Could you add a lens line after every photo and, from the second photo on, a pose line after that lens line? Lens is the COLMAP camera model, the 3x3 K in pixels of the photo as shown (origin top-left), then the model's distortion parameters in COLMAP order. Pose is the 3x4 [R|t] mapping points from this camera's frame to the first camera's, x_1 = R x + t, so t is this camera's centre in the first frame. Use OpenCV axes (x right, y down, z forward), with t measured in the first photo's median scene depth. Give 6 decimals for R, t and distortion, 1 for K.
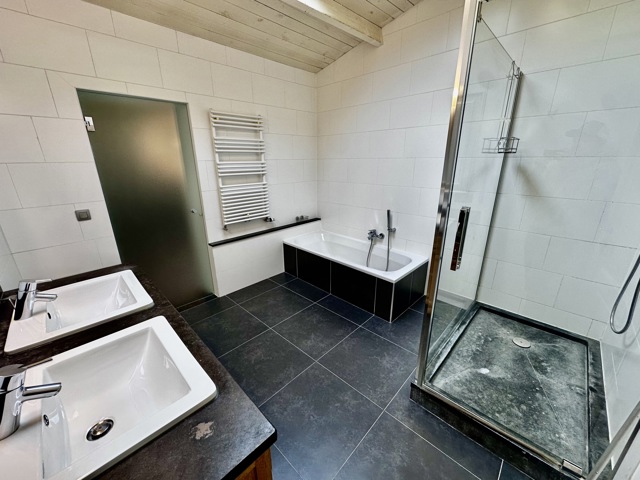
lens RADIAL K [[255.5, 0, 319.3], [0, 255.5, 240.6], [0, 0, 1]] dist [-0.004952, 0.000500]
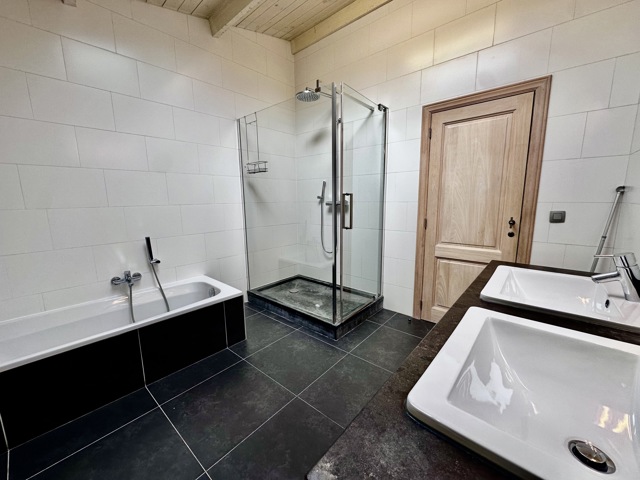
lens RADIAL K [[255.5, 0, 319.3], [0, 255.5, 240.6], [0, 0, 1]] dist [-0.004952, 0.000500]
pose [[-0.059873, -0.158648, 0.985518, -0.678620], [0.318515, 0.932643, 0.169487, -0.101909], [-0.946025, 0.324050, -0.005309, 0.700983]]
